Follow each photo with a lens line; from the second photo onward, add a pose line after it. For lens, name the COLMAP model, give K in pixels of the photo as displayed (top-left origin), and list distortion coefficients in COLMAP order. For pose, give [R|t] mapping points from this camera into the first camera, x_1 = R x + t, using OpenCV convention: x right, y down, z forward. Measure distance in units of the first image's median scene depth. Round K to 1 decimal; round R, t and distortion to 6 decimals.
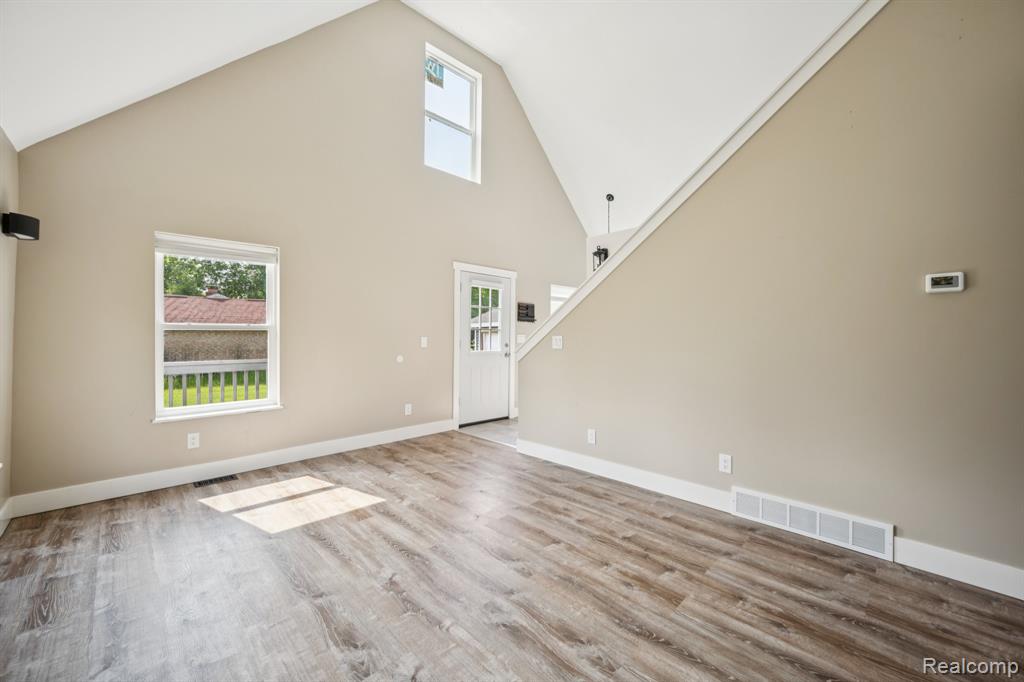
lens RADIAL K [[405.0, 0, 514.1], [0, 405.0, 334.7], [0, 0, 1]] dist [0.001115, -0.000258]
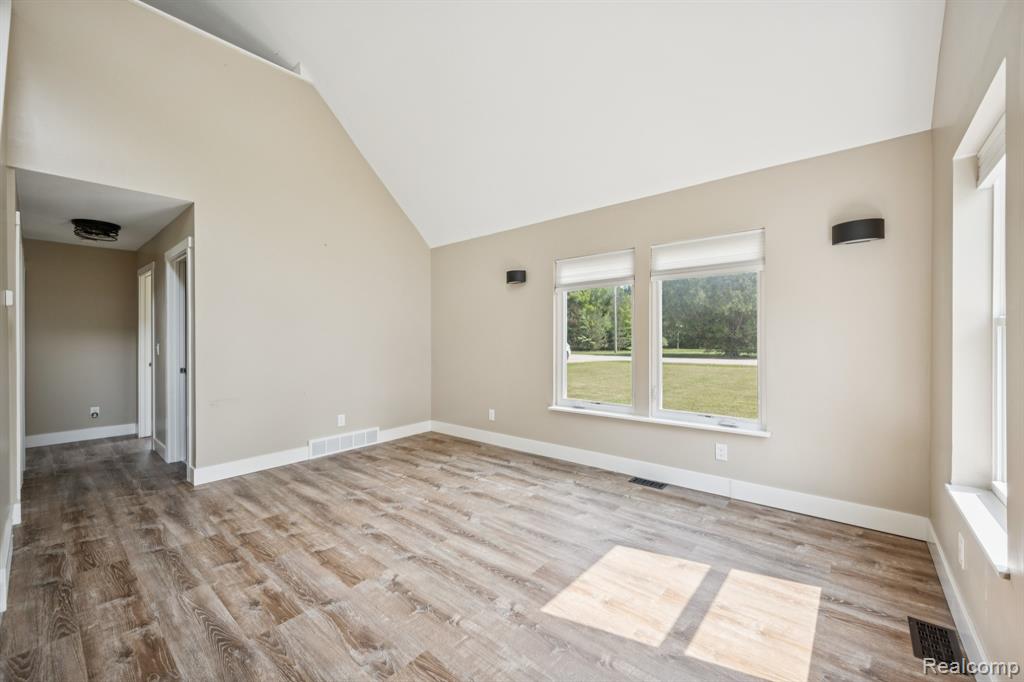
lens RADIAL K [[405.0, 0, 509.3], [0, 405.0, 342.3], [0, 0, 1]] dist [0.001115, -0.000258]
pose [[-0.996605, 0.007276, -0.082011, -0.269520], [0.006454, 0.999926, 0.010282, -0.001664], [0.082080, 0.009718, -0.996578, 1.936995]]
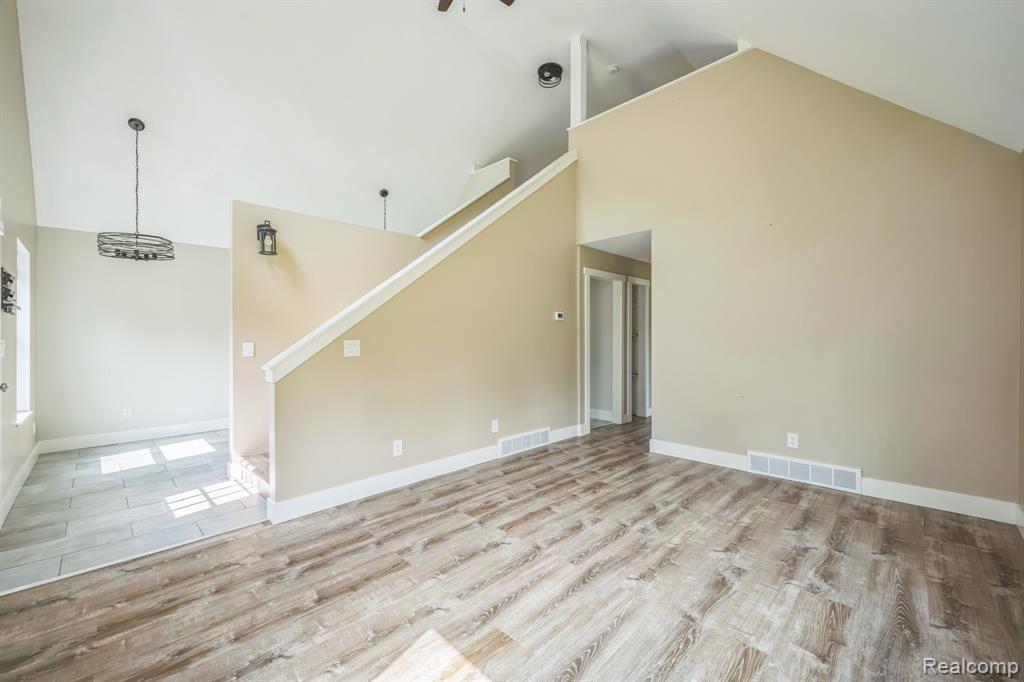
lens RADIAL K [[405.0, 0, 515.4], [0, 405.0, 338.9], [0, 0, 1]] dist [0.001115, -0.000258]
pose [[-0.014324, -0.001851, 0.999896, -1.071915], [0.002277, 0.999996, 0.001884, -0.000263], [-0.999895, 0.002304, -0.014320, 1.076134]]
